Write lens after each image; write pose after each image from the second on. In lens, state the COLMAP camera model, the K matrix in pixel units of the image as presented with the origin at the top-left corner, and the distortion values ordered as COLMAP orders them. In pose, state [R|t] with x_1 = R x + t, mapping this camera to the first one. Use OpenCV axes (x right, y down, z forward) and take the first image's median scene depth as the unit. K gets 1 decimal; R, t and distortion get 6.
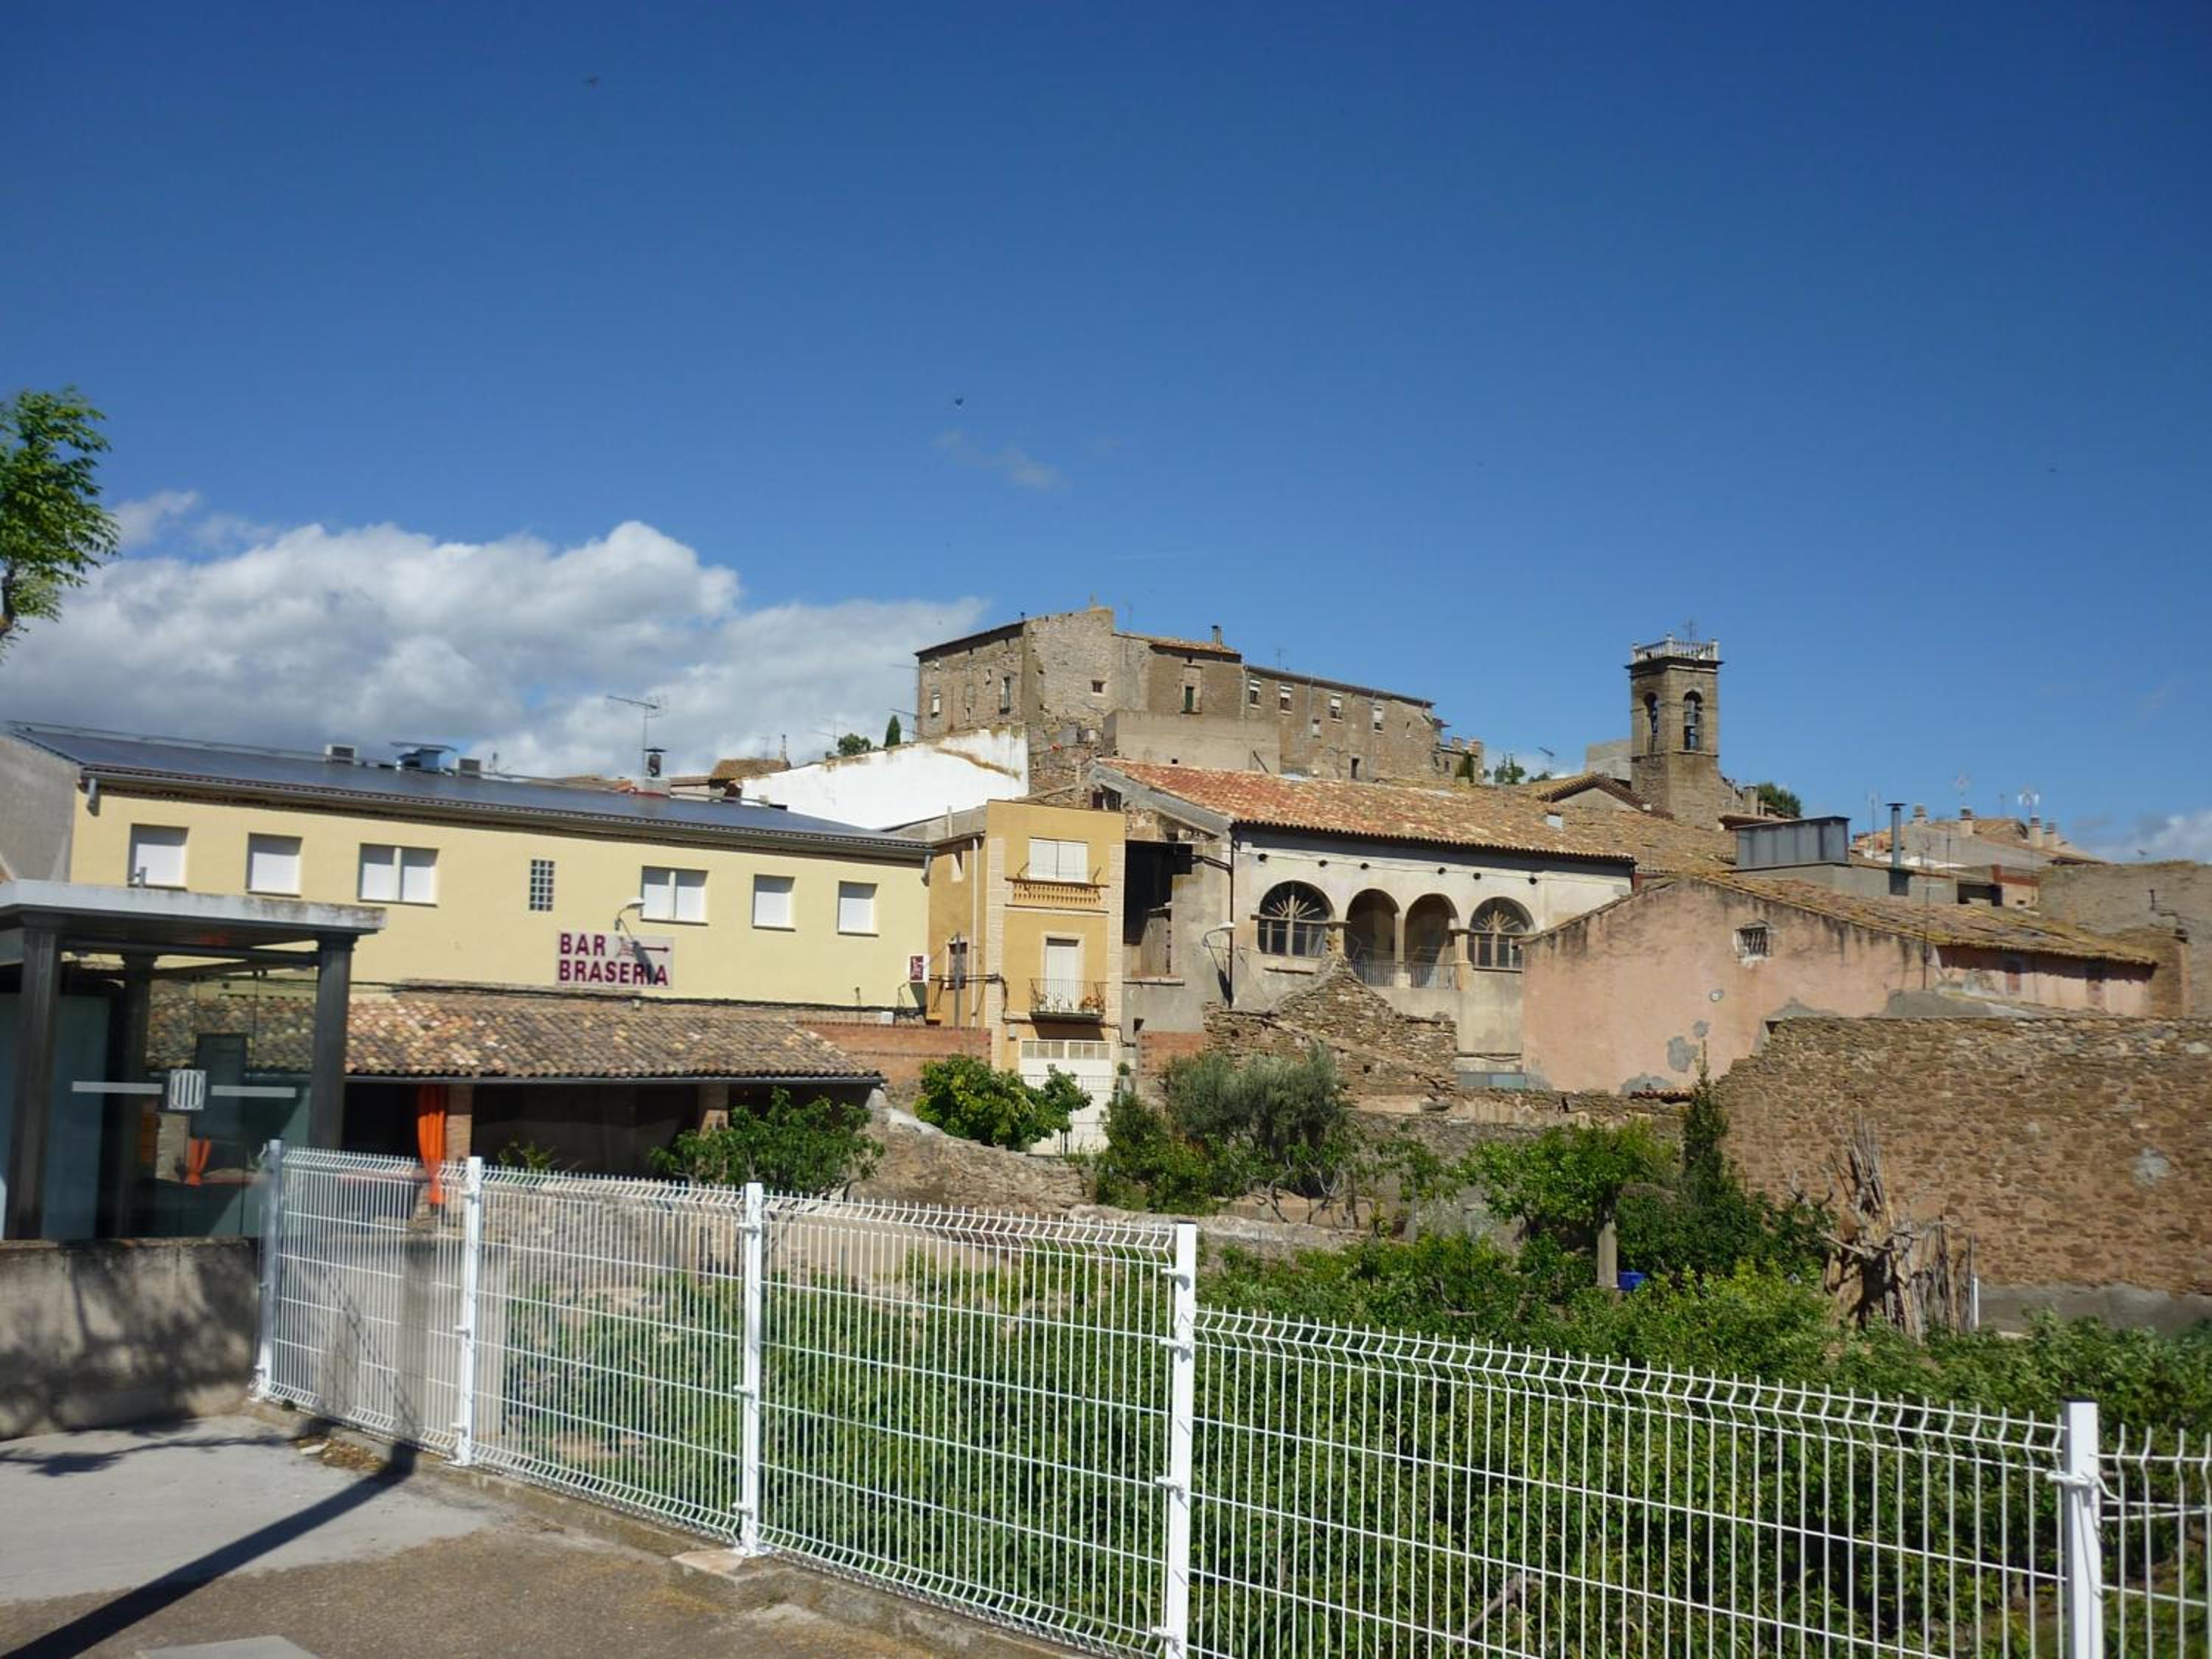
lens RADIAL K [[2235.9, 0, 1106.0], [0, 2235.9, 829.5], [0, 0, 1]] dist [-0.101254, 0.180134]
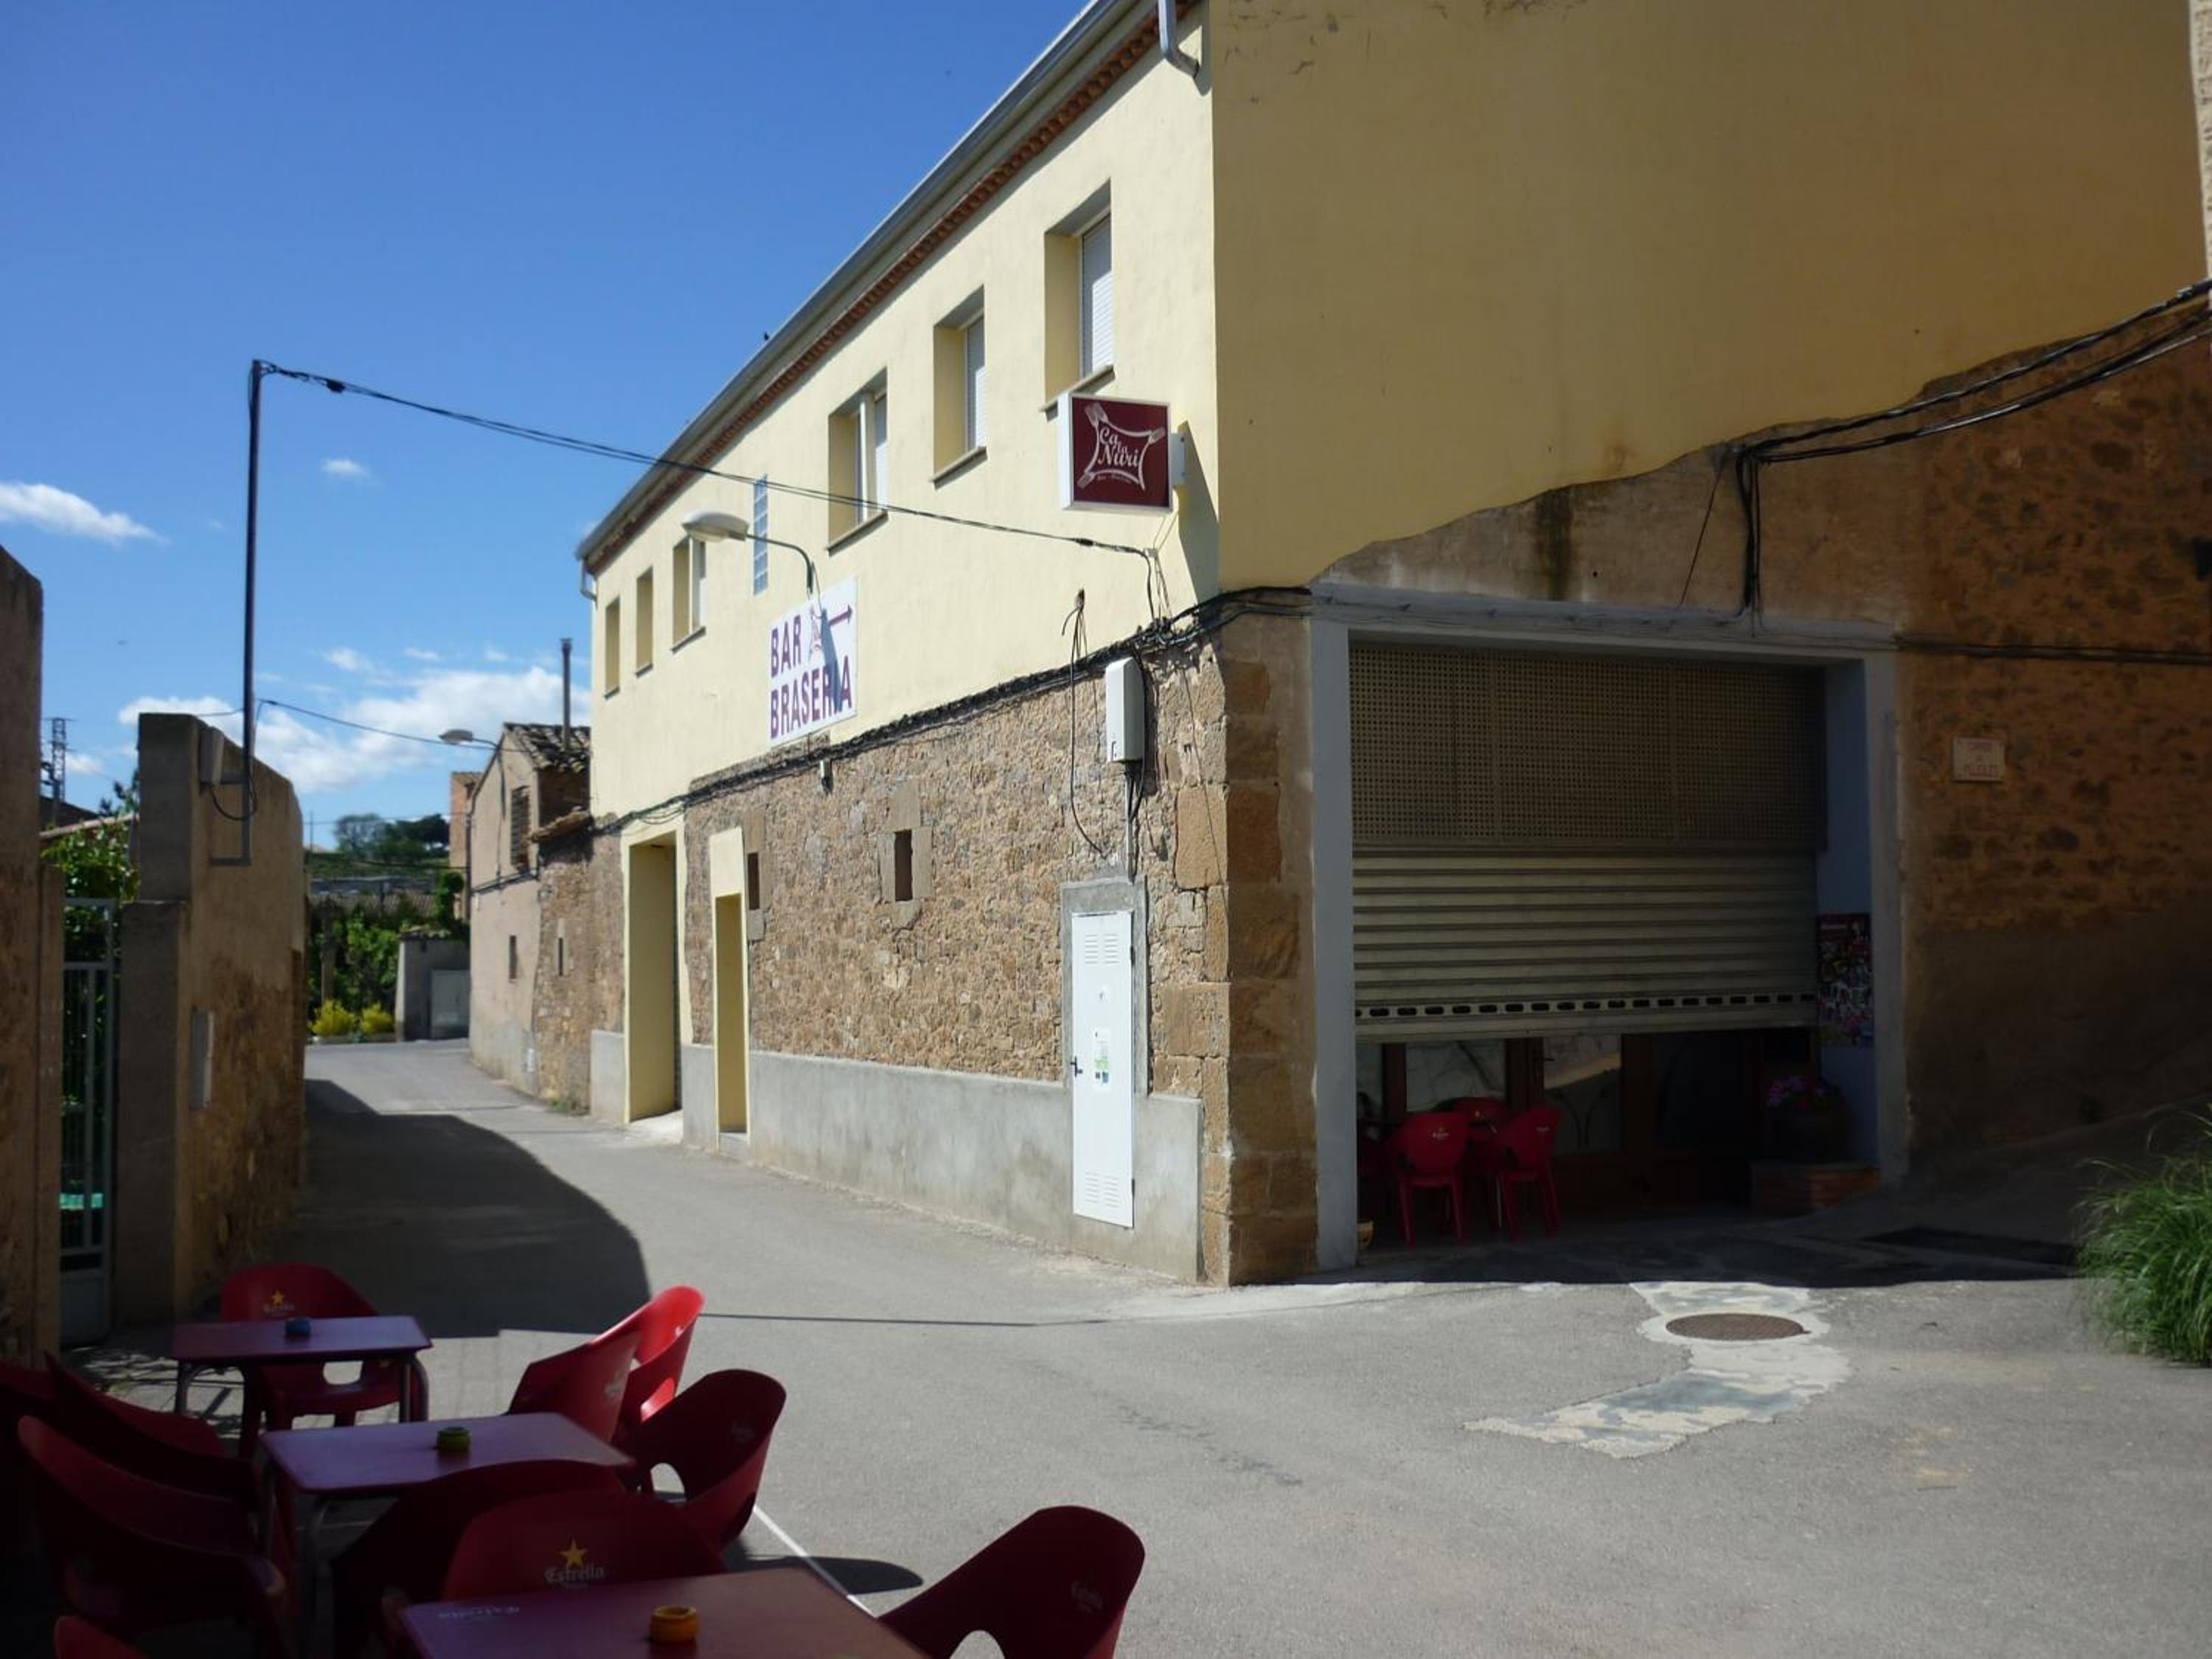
lens RADIAL K [[2235.9, 0, 1106.0], [0, 2235.9, 829.5], [0, 0, 1]] dist [-0.101254, 0.180134]
pose [[-0.243727, -0.073671, -0.967042, 0.146621], [0.125612, 0.986314, -0.106797, 0.128716], [0.961675, -0.147501, -0.231138, 1.064830]]
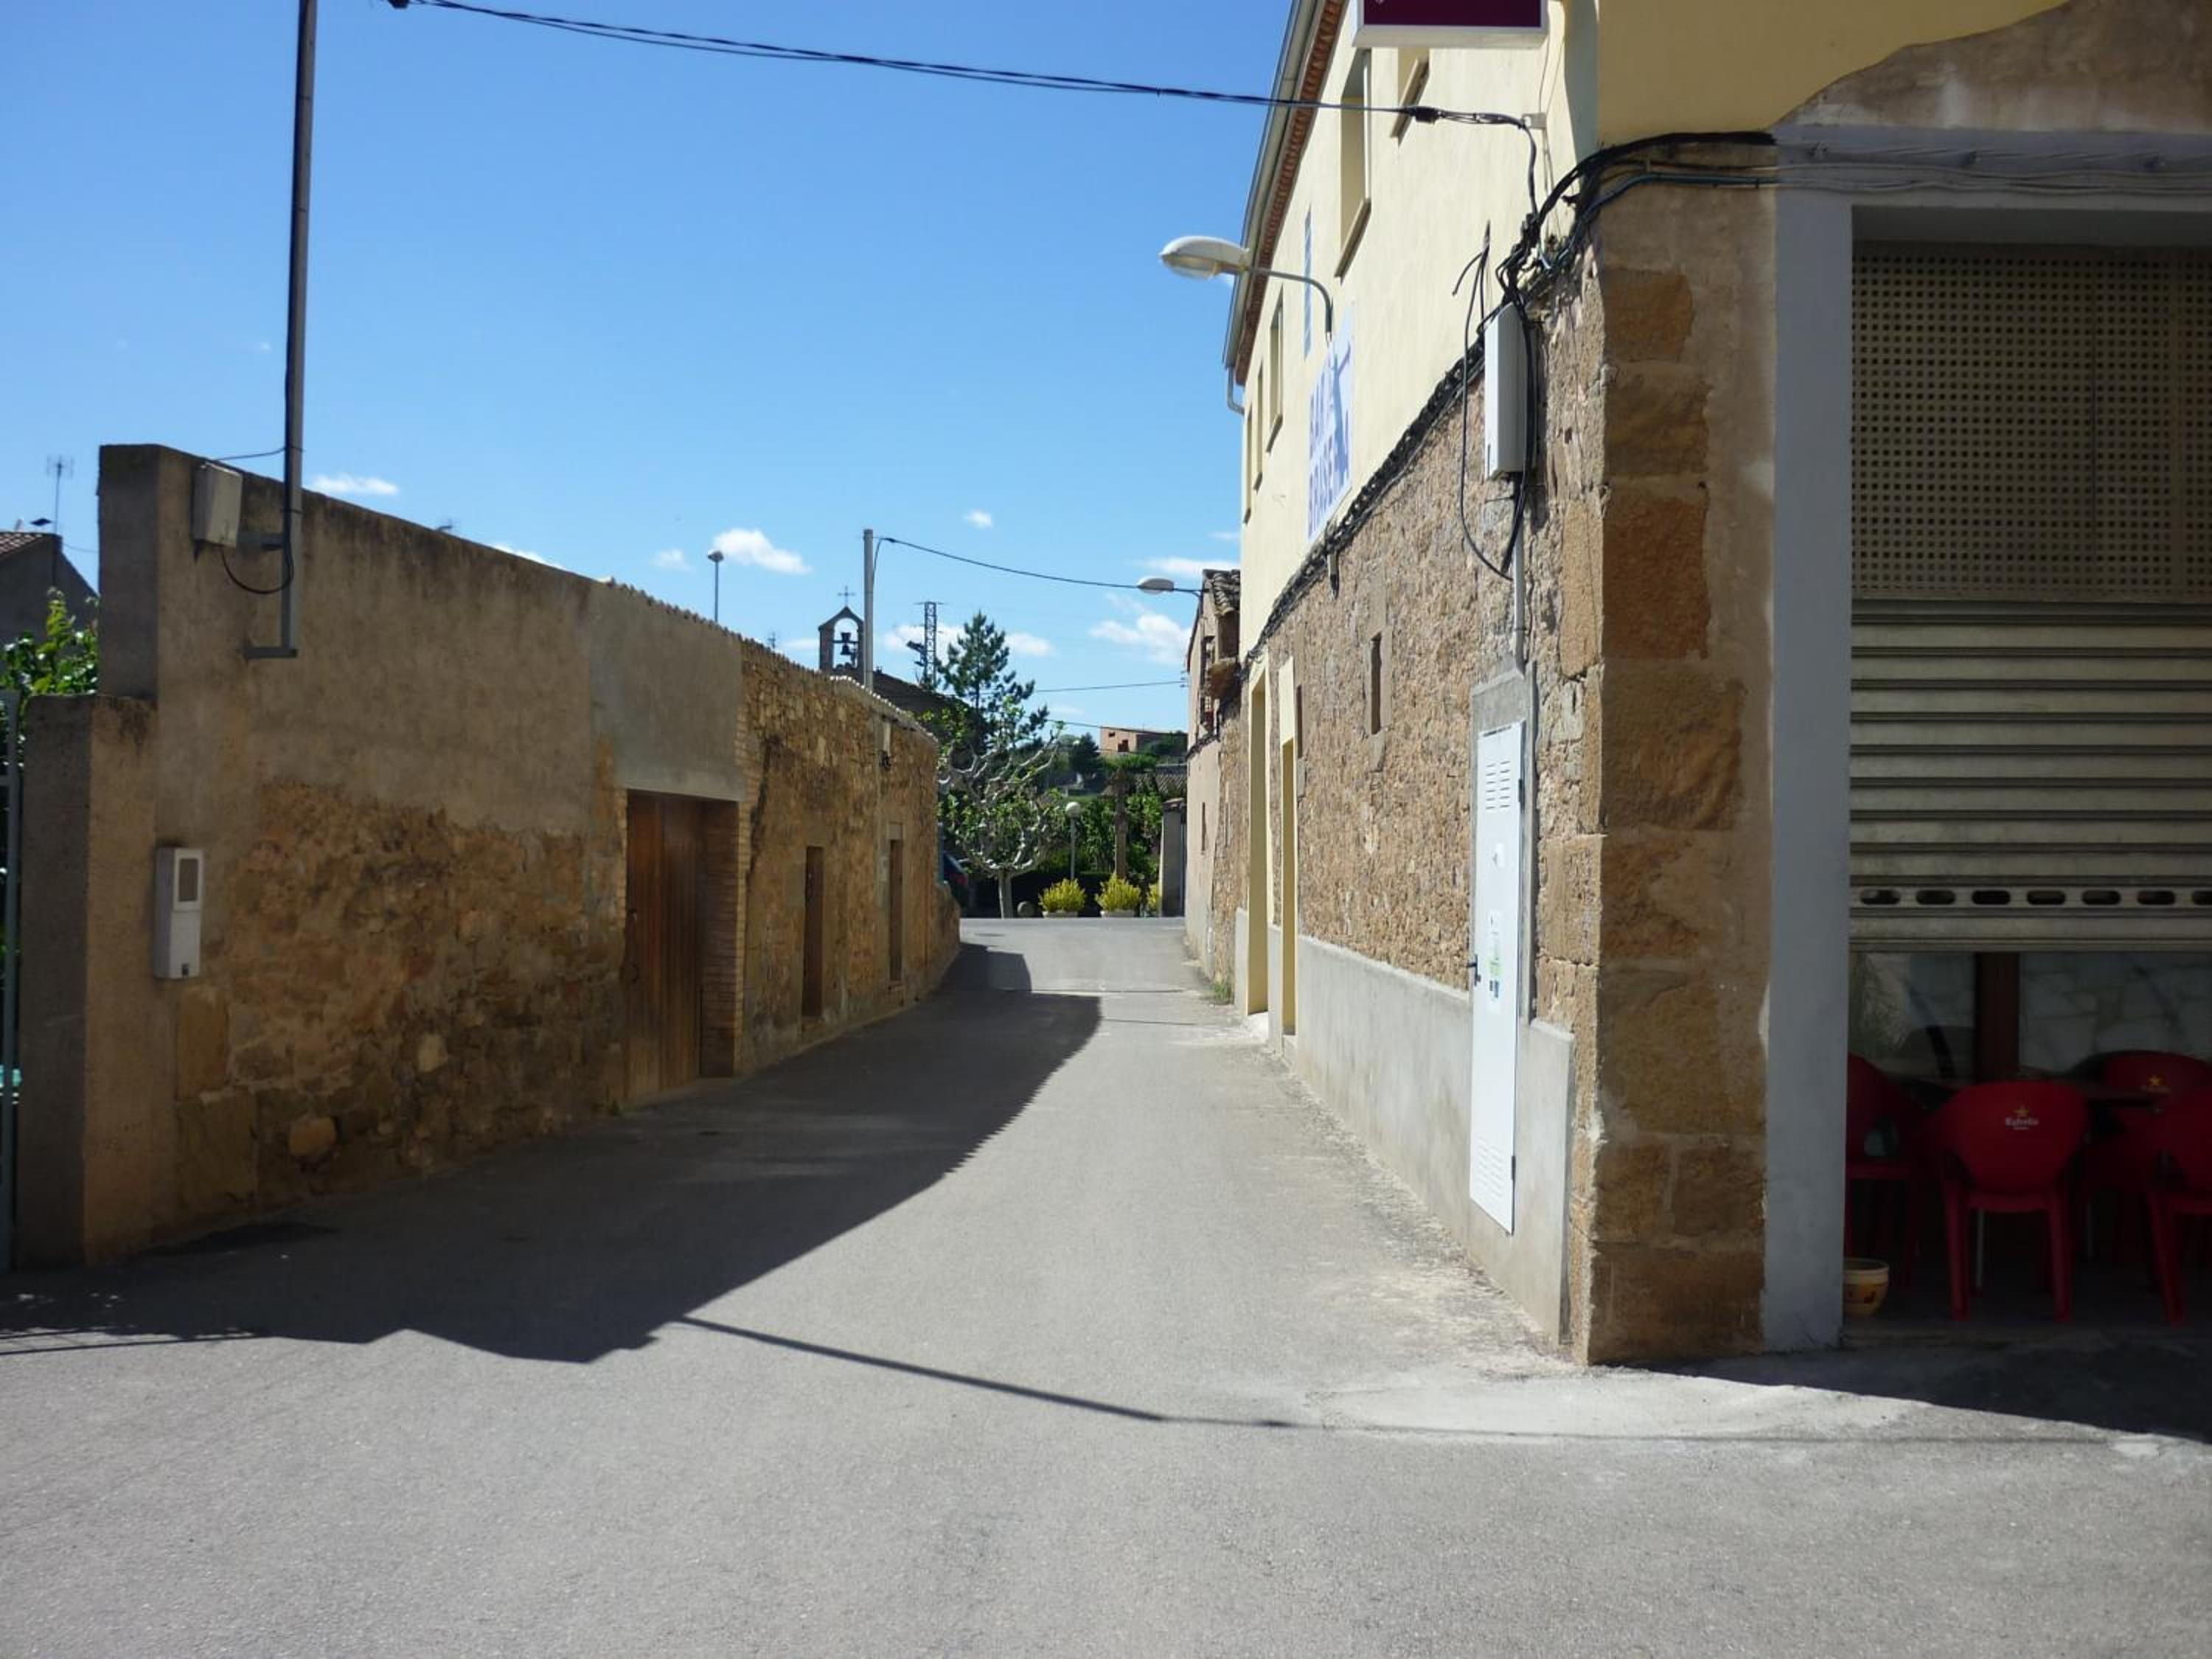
lens RADIAL K [[2216.5, 0, 1106.0], [0, 2216.5, 829.5], [0, 0, 1]] dist [-0.063108, 0.040139]
pose [[-0.611988, -0.033088, -0.790174, 0.038370], [0.075147, 0.992171, -0.099747, 0.131802], [0.787289, -0.120424, -0.604710, 1.077233]]
